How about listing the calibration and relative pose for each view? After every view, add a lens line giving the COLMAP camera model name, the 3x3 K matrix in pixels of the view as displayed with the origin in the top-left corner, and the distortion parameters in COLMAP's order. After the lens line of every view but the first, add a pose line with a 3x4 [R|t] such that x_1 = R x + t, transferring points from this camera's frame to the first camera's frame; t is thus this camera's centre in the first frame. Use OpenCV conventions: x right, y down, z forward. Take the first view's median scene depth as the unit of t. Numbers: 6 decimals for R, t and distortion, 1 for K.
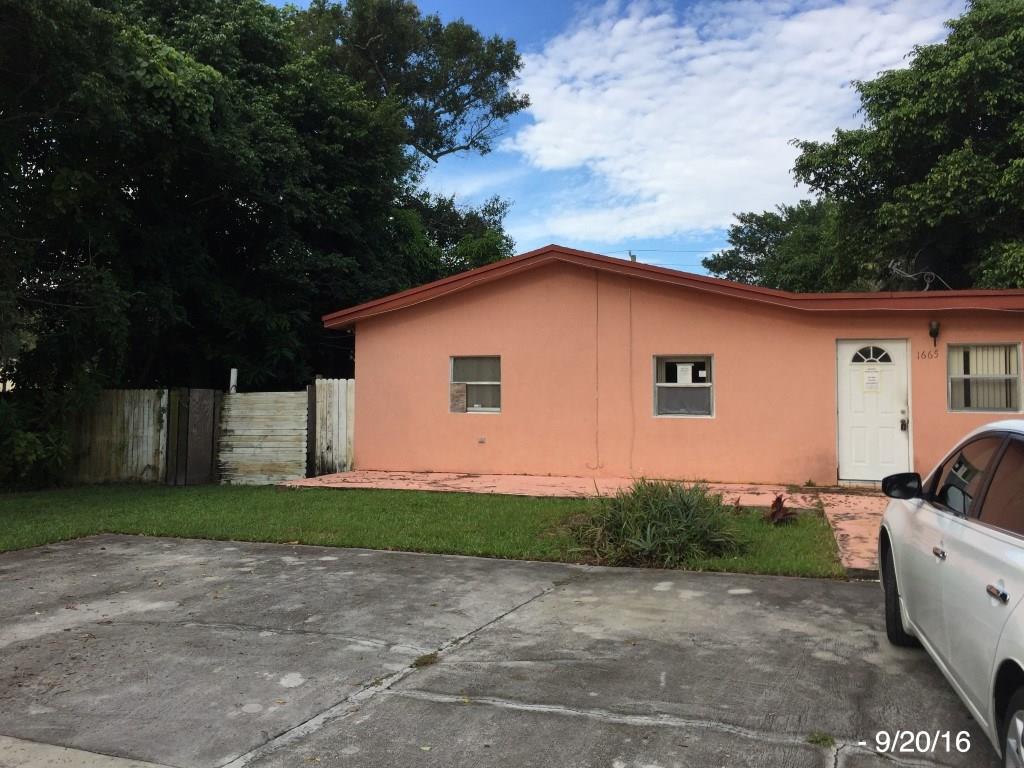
lens RADIAL K [[859.9, 0, 512.3], [0, 859.9, 389.8], [0, 0, 1]] dist [0.045571, -0.036280]
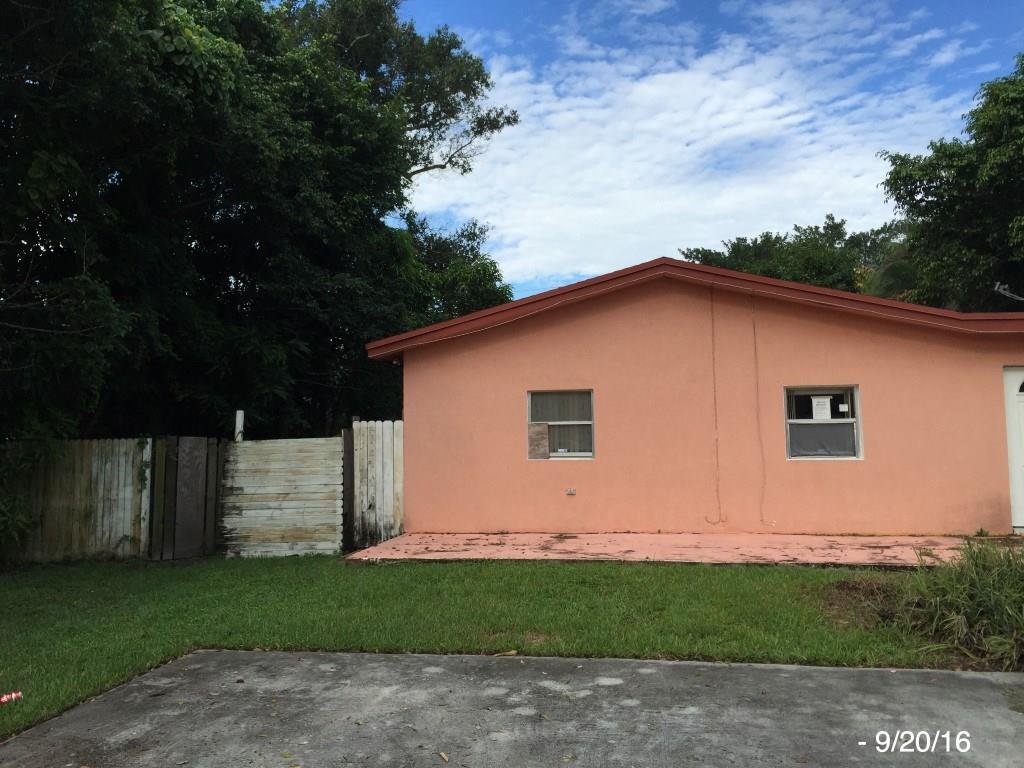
lens RADIAL K [[859.9, 0, 511.8], [0, 859.9, 375.3], [0, 0, 1]] dist [0.045571, -0.036280]
pose [[0.987383, -0.006936, 0.158198, -0.199423], [0.017456, 0.997719, -0.065210, -0.000317], [-0.157385, 0.067149, 0.985252, 0.166992]]
